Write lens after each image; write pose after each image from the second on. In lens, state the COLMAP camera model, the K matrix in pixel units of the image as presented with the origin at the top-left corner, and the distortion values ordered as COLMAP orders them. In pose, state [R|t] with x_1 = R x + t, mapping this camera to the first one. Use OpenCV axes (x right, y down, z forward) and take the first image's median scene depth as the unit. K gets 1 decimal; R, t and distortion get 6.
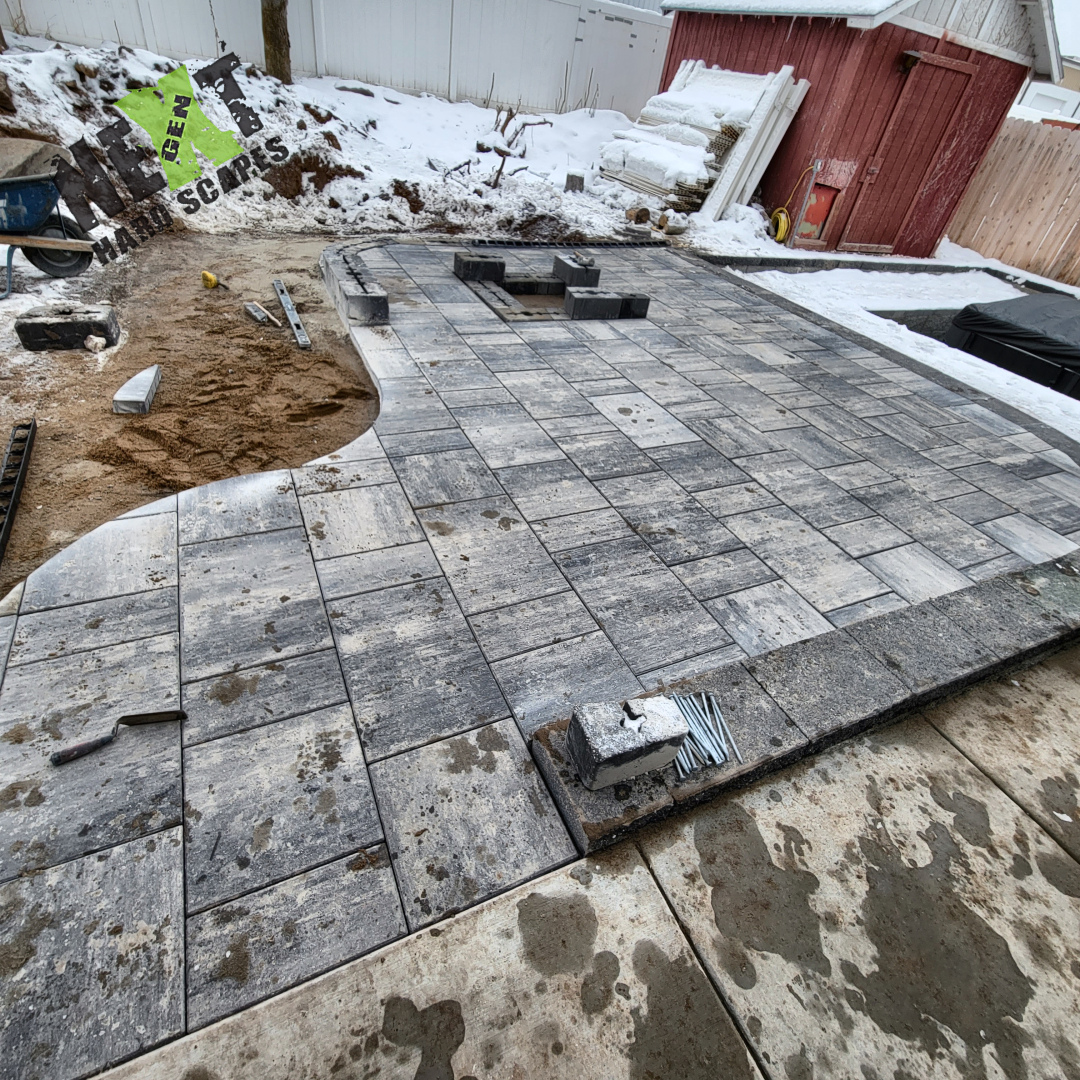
lens RADIAL K [[595.3, 0, 540.0], [0, 595.3, 540.0], [0, 0, 1]] dist [0.003995, -0.001707]
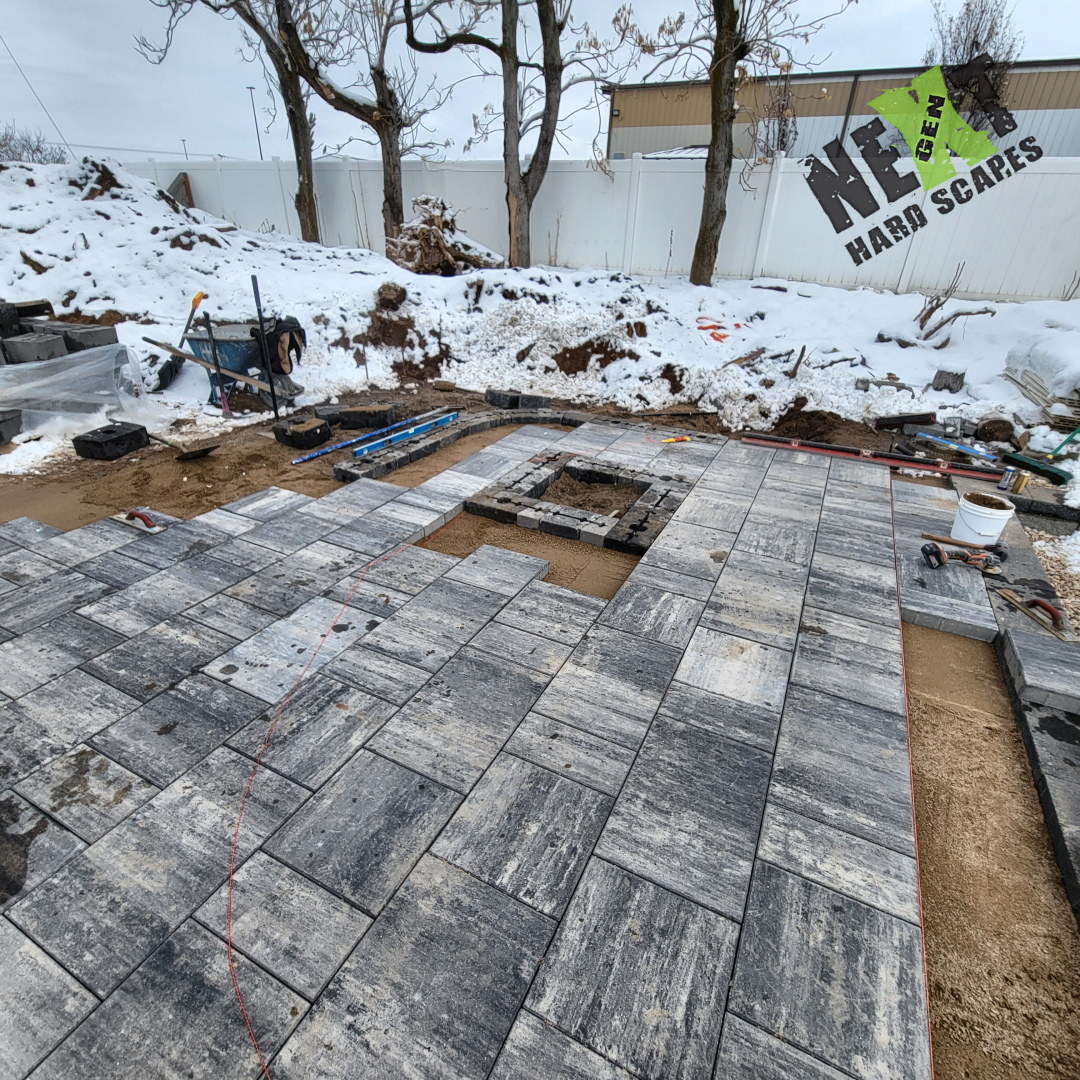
lens RADIAL K [[579.8, 0, 540.7], [0, 579.8, 530.5], [0, 0, 1]] dist [0.001788, -0.002581]
pose [[0.614030, 0.257826, -0.745985, 0.441029], [-0.443307, 0.894638, -0.055688, -0.216529], [0.653029, 0.364895, 0.663631, 0.334945]]
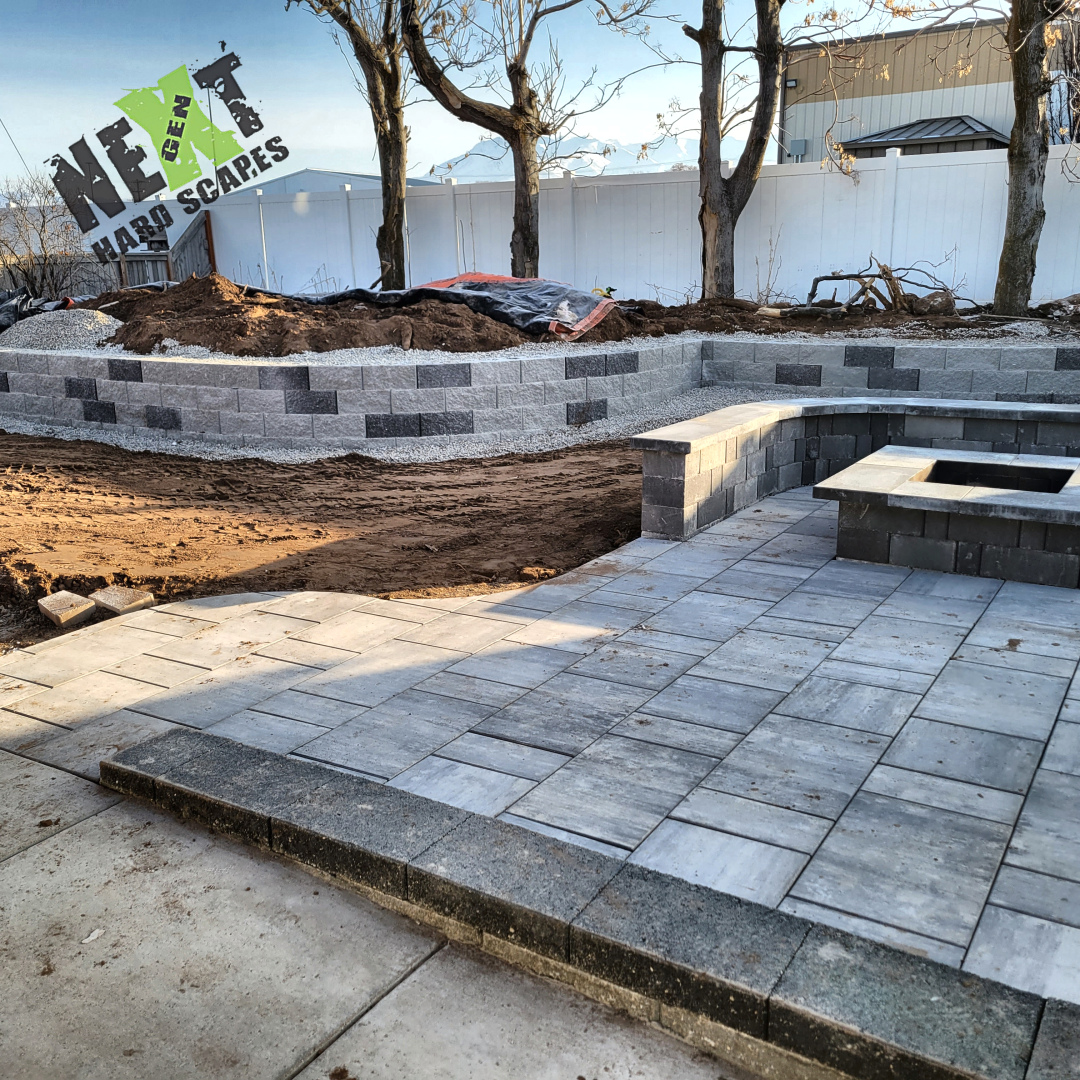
lens RADIAL K [[1074.8, 0, 530.1], [0, 1074.8, 511.7], [0, 0, 1]] dist [0.048445, -0.015599]
pose [[0.530903, 0.044848, -0.846245, 0.555274], [-0.443120, 0.865893, -0.232108, 0.032250], [0.722348, 0.498215, 0.479579, 0.052665]]
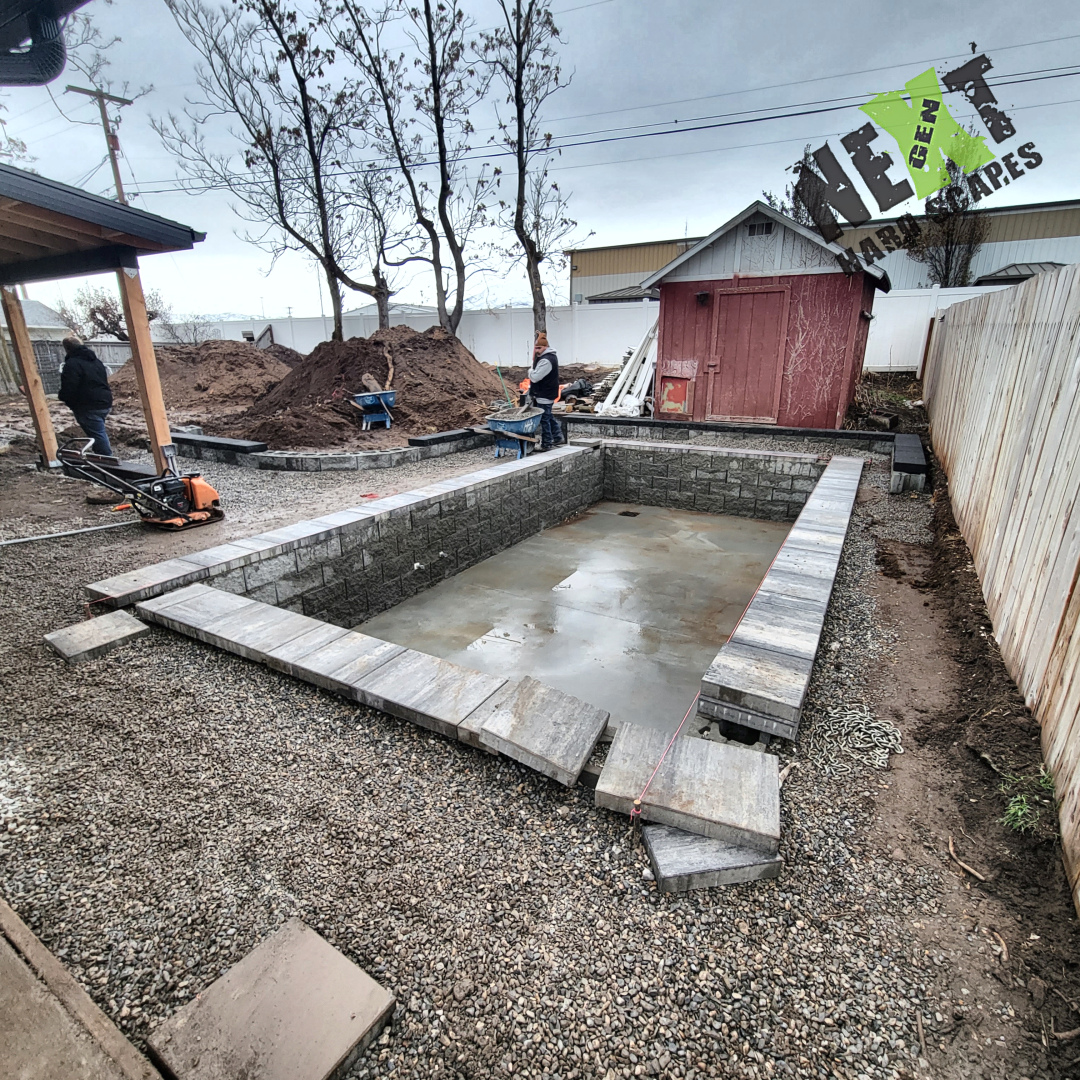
lens RADIAL K [[592.3, 0, 528.2], [0, 592.3, 541.6], [0, 0, 1]] dist [-0.001785, -0.000023]
pose [[0.542280, 0.114117, -0.832412, 1.824207], [-0.446303, 0.878526, -0.170308, 0.176752], [0.711861, 0.463863, 0.527338, 0.229609]]
